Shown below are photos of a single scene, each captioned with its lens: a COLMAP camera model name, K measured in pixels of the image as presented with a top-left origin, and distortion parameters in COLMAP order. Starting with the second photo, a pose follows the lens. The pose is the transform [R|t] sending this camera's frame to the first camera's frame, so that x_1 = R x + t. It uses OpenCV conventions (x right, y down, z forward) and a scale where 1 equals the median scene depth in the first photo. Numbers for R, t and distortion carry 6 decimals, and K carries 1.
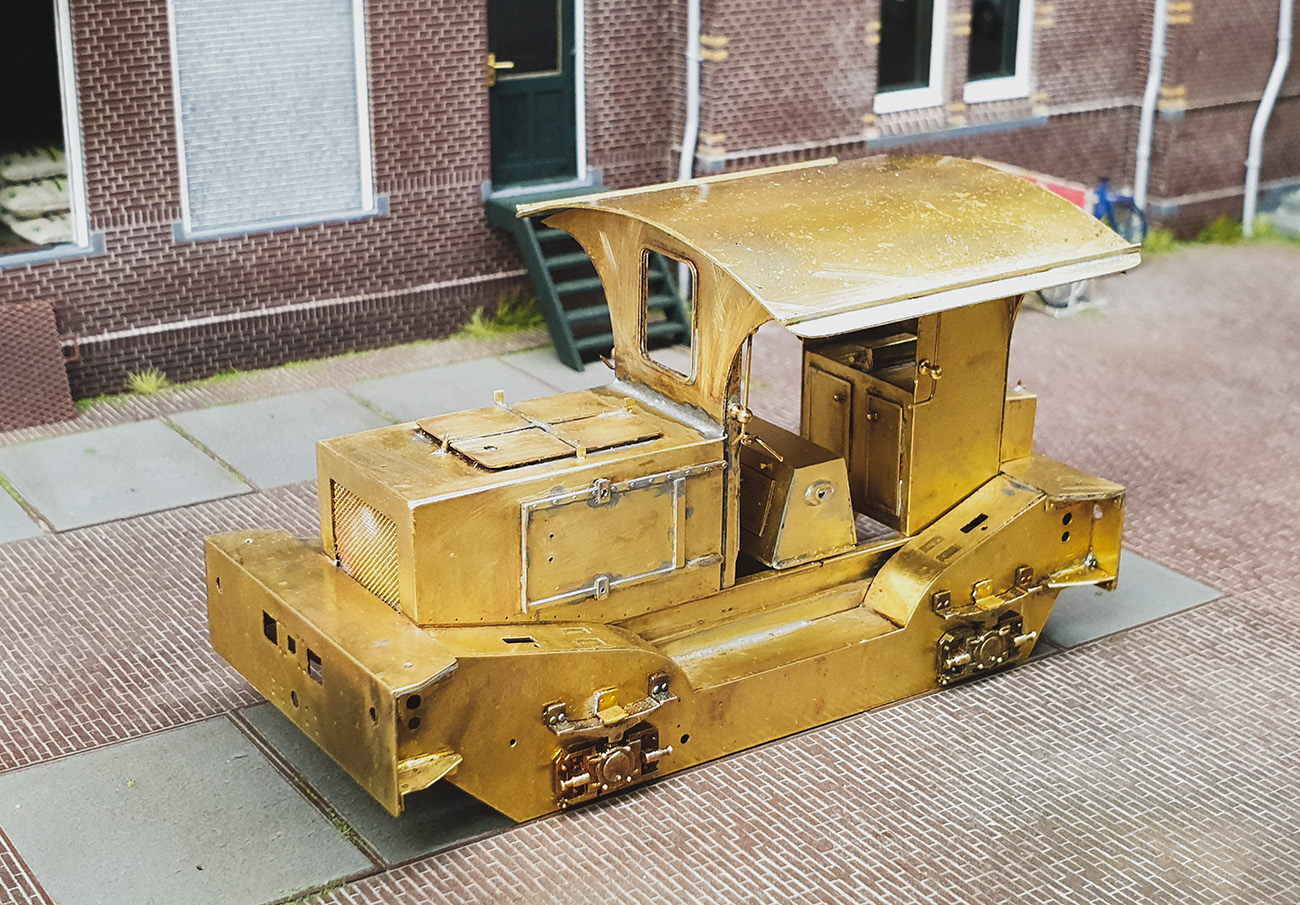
lens RADIAL K [[2018.0, 0, 638.6], [0, 2018.0, 458.9], [0, 0, 1]] dist [-0.030952, 0.000000]
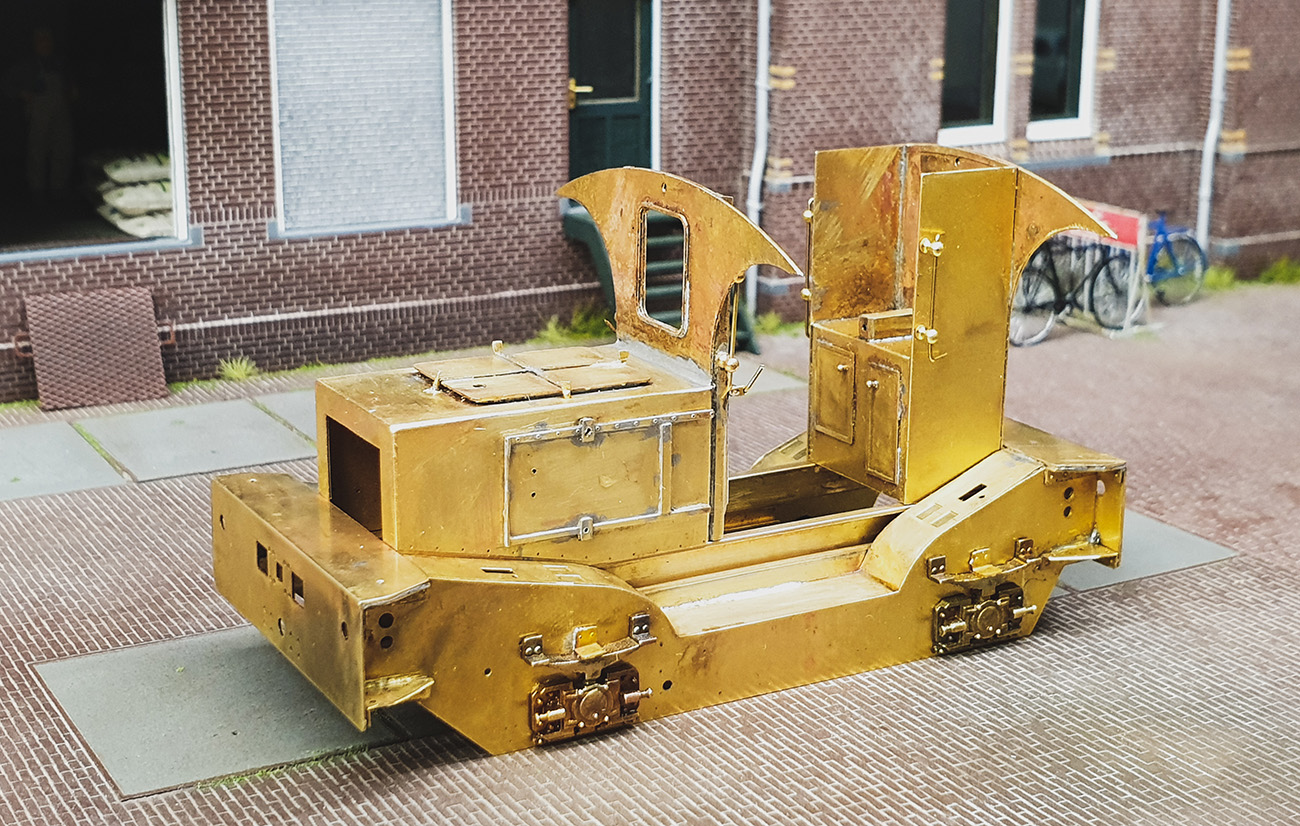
lens RADIAL K [[2014.9, 0, 662.8], [0, 2014.9, 405.8], [0, 0, 1]] dist [0.011933, 0.000000]
pose [[0.998185, 0.018126, -0.057429, 0.042077], [-0.023701, 0.994910, -0.097944, 0.080120], [0.055362, 0.099128, 0.993534, -0.044640]]
